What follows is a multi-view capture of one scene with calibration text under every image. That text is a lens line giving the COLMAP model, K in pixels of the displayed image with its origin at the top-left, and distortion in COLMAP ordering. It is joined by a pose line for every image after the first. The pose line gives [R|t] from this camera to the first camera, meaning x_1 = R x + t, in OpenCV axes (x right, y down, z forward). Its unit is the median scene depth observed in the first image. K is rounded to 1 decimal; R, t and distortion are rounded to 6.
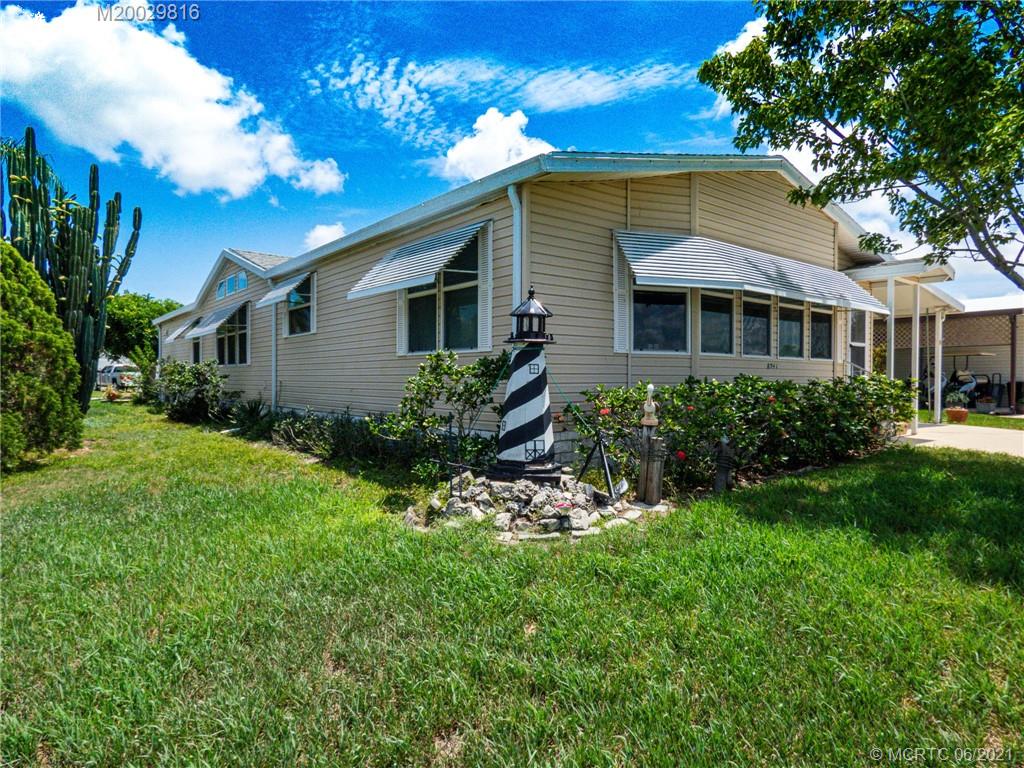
lens RADIAL K [[613.9, 0, 512.6], [0, 613.9, 379.1], [0, 0, 1]] dist [-0.030570, -0.001624]
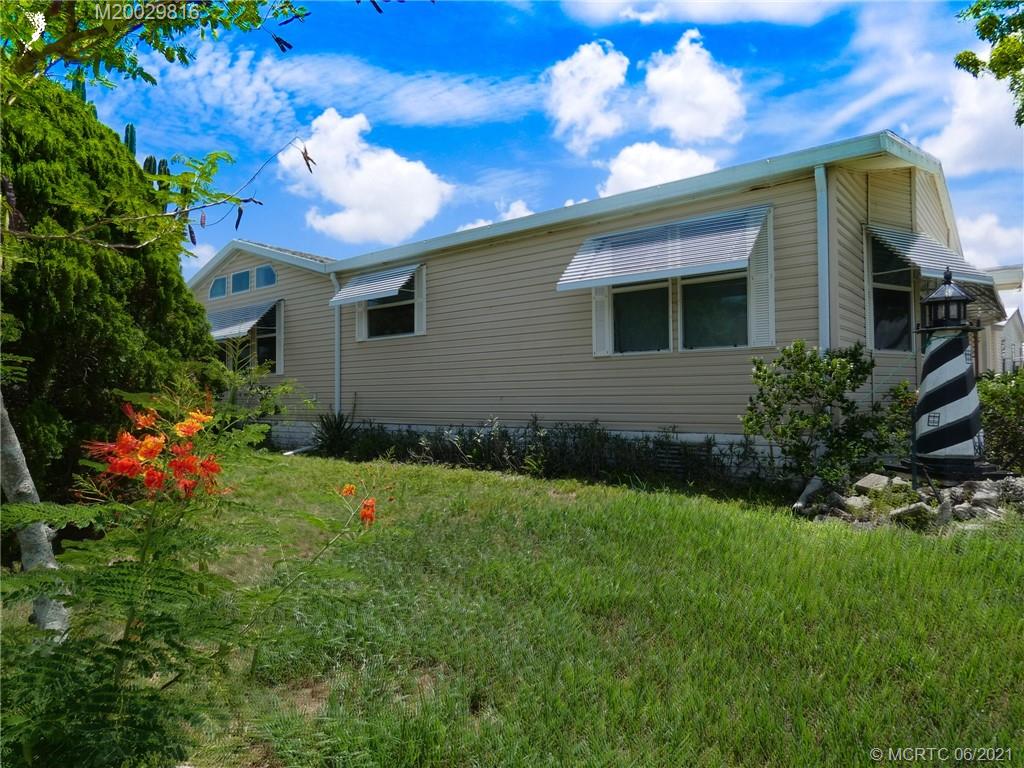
lens RADIAL K [[633.0, 0, 510.5], [0, 633.0, 389.4], [0, 0, 1]] dist [-0.012022, -0.002312]
pose [[0.979908, -0.006006, 0.199360, -0.510607], [0.009162, 0.999847, -0.014912, 0.016696], [-0.199240, 0.016439, 0.979813, 0.166967]]
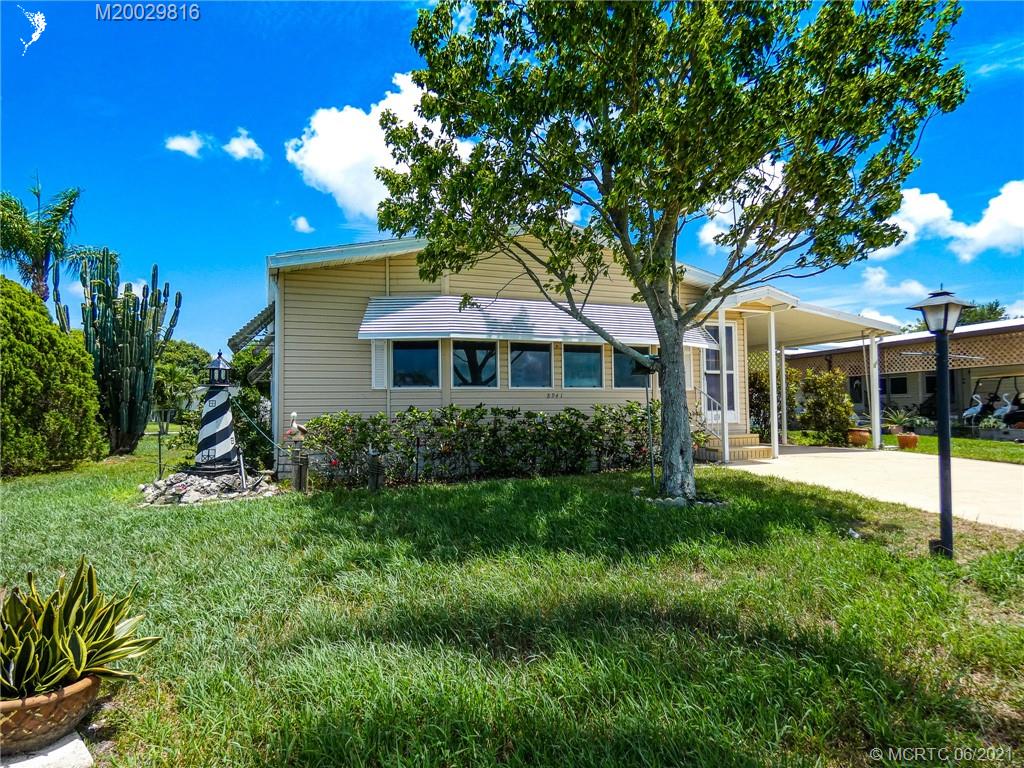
lens RADIAL K [[613.9, 0, 510.9], [0, 613.9, 385.5], [0, 0, 1]] dist [-0.030570, -0.001624]
pose [[0.954474, -0.027360, -0.297038, 0.796170], [0.014427, 0.998854, -0.045645, 0.012420], [0.297947, 0.039282, 0.953774, -0.163476]]
